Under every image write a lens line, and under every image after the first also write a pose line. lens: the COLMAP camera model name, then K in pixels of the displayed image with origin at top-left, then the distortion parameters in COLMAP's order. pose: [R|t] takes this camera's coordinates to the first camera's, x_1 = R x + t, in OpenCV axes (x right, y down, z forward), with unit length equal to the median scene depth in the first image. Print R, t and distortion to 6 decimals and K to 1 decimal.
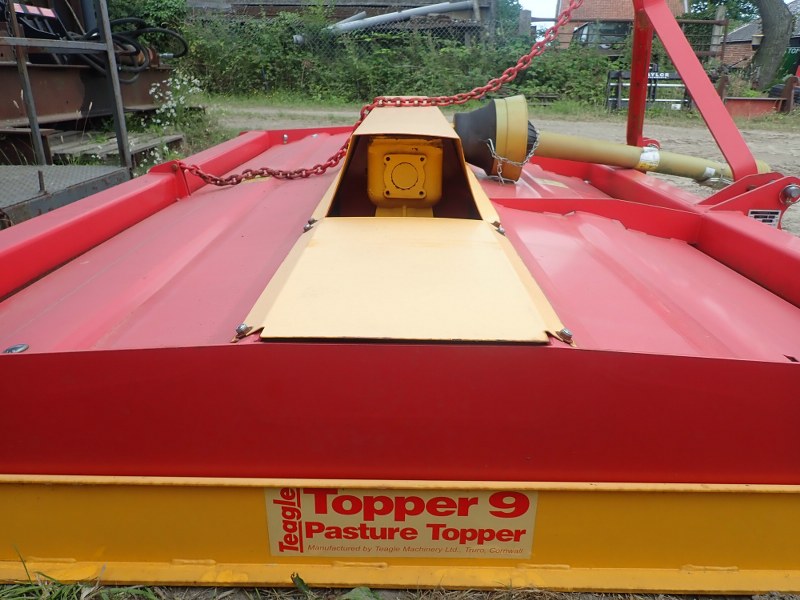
lens RADIAL K [[589.9, 0, 394.9], [0, 589.9, 304.3], [0, 0, 1]] dist [-0.011265, 0.006218]
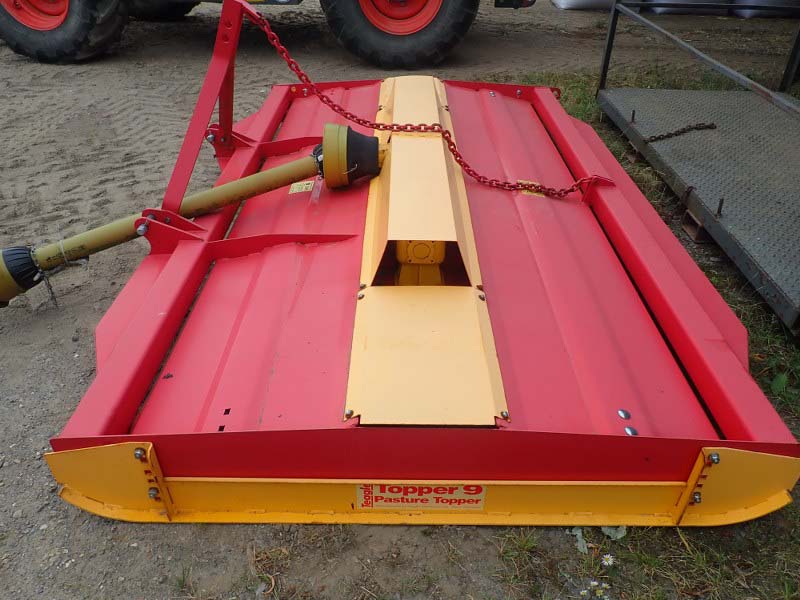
lens RADIAL K [[589.9, 0, 405.6], [0, 589.9, 301.8], [0, 0, 1]] dist [-0.011265, 0.006218]
pose [[0.999899, 0.003195, 0.013847, -0.074327], [-0.006723, 0.964811, 0.262857, -0.832339], [-0.012520, -0.262923, 0.964736, -0.817962]]
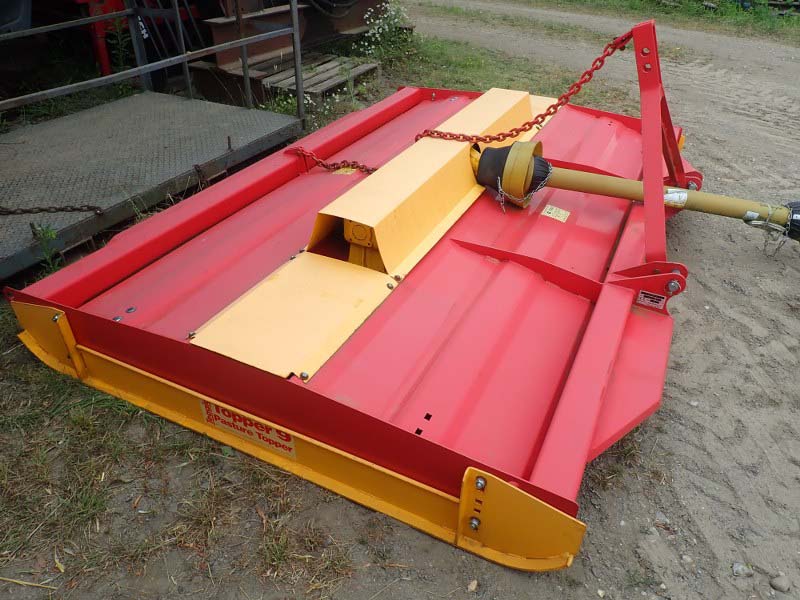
lens RADIAL K [[589.9, 0, 398.3], [0, 589.9, 299.1], [0, 0, 1]] dist [-0.011265, 0.006218]
pose [[0.902083, 0.250369, -0.351513, 1.241437], [-0.168184, 0.954066, 0.247938, -0.790775], [0.397443, -0.164542, 0.902754, -0.779345]]
